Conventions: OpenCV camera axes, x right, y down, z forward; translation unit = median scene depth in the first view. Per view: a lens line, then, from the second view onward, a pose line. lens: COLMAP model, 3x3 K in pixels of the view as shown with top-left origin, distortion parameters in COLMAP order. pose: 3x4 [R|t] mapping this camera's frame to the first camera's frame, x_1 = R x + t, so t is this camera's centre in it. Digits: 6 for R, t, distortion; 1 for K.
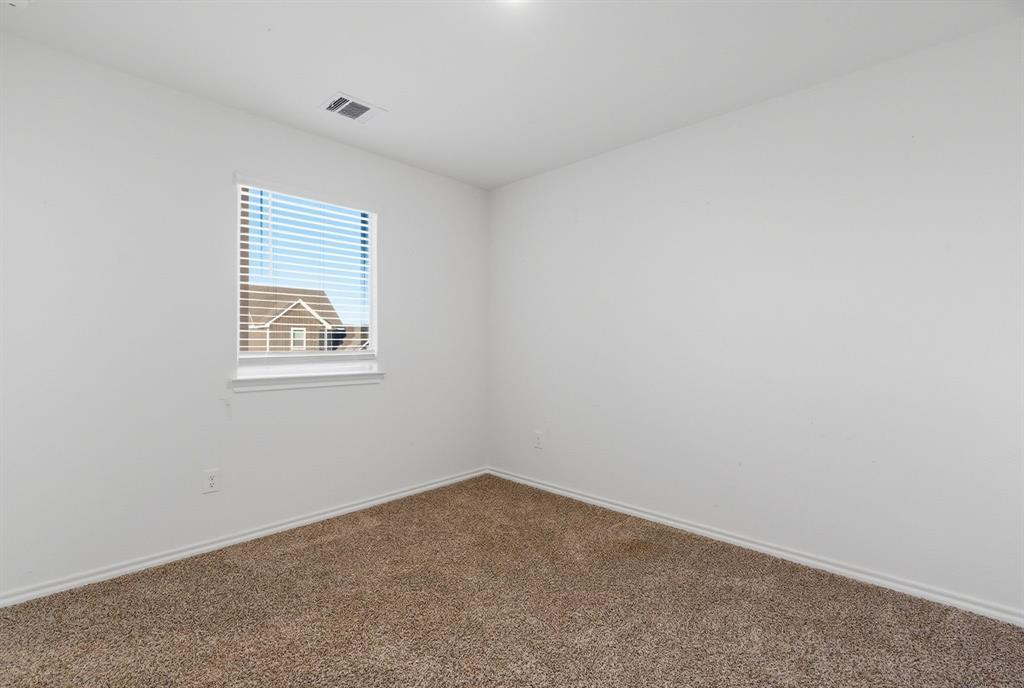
lens RADIAL K [[450.5, 0, 511.7], [0, 450.5, 342.4], [0, 0, 1]] dist [0.001431, 0.000065]
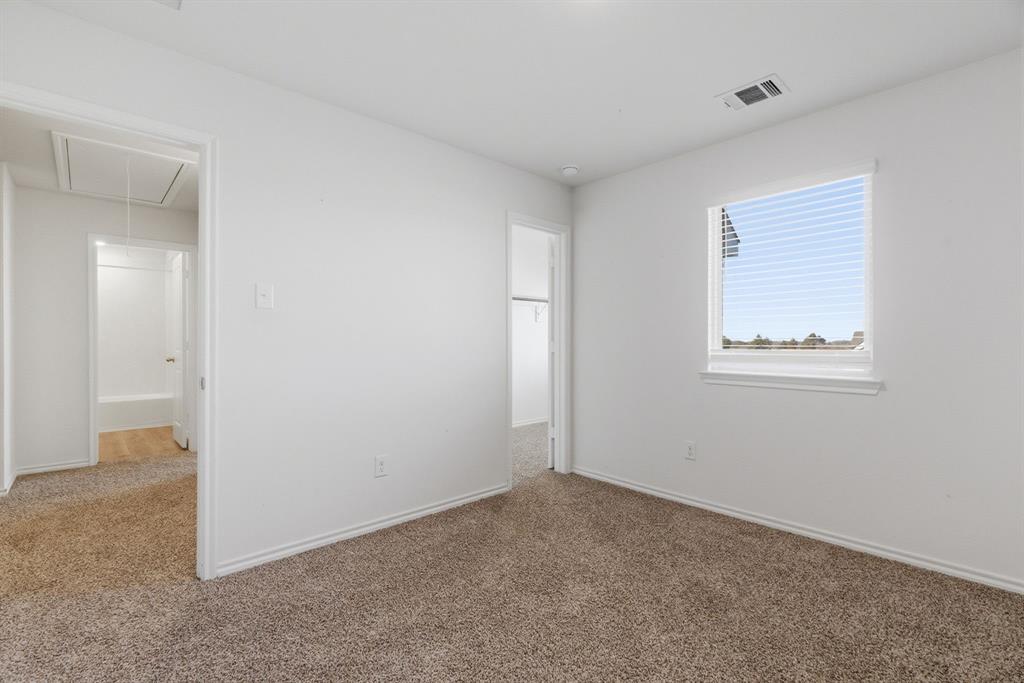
lens RADIAL K [[468.3, 0, 511.8], [0, 468.3, 341.8], [0, 0, 1]] dist [0.000650, -0.000639]
pose [[-0.003987, 0.011897, -0.999921, 0.618478], [0.008540, 0.999893, 0.011863, -0.017690], [0.999956, -0.008492, -0.004088, 0.485118]]
